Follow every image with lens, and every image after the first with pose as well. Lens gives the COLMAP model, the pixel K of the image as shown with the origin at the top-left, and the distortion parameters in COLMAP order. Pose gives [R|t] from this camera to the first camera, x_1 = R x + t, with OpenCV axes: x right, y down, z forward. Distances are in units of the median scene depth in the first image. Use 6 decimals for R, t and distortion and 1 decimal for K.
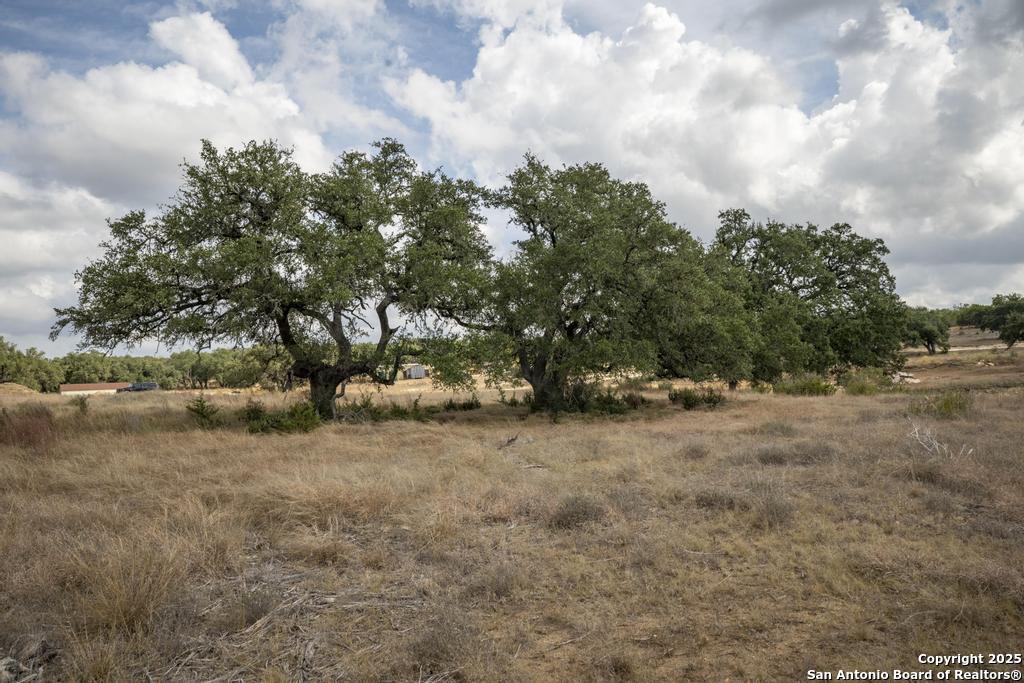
lens RADIAL K [[783.0, 0, 512.0], [0, 783.0, 341.5], [0, 0, 1]] dist [0.001566, 0.002231]
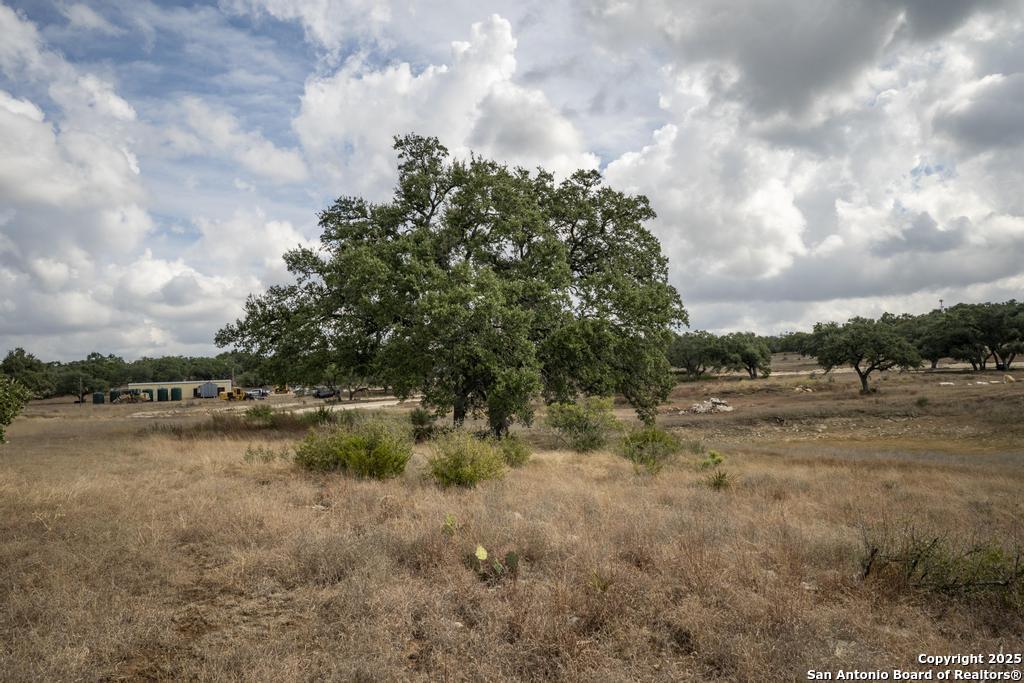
lens RADIAL K [[751.6, 0, 512.0], [0, 751.6, 341.5], [0, 0, 1]] dist [0.000504, 0.001036]
pose [[0.985852, 0.024014, 0.165887, 0.113876], [-0.019444, 0.999387, -0.029116, 0.004133], [-0.166484, 0.025478, 0.985715, 0.176995]]
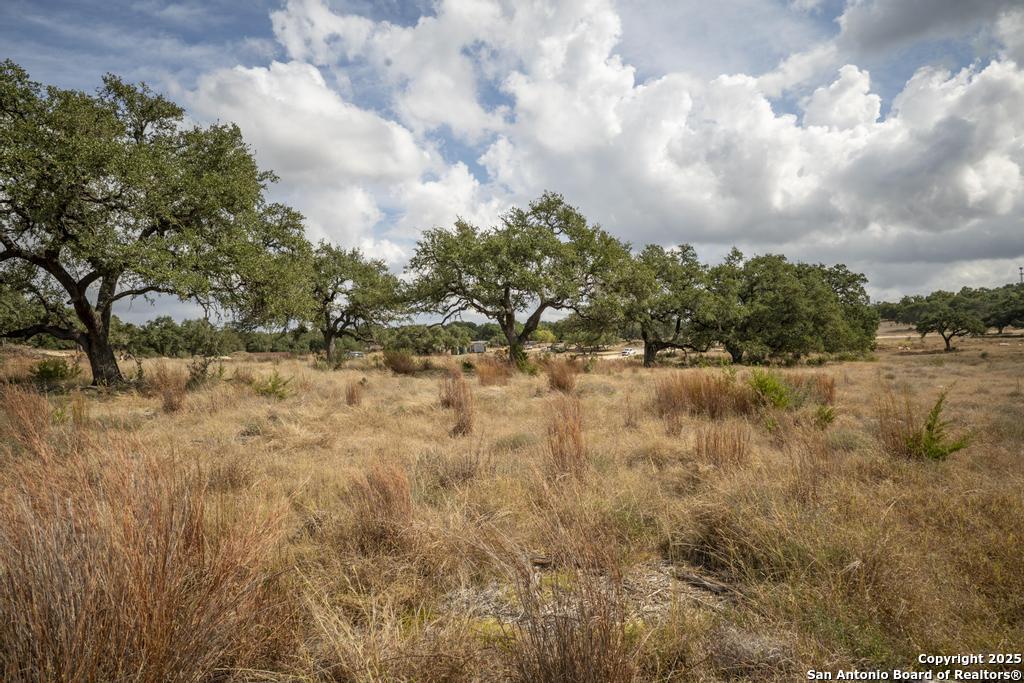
lens RADIAL K [[663.2, 0, 545.3], [0, 663.2, 341.4], [0, 0, 1]] dist [0.058667, -0.000445]
pose [[0.996987, 0.015313, 0.076049, -0.141505], [-0.017392, 0.999491, 0.026744, -0.004988], [-0.075600, -0.027986, 0.996745, -0.176765]]
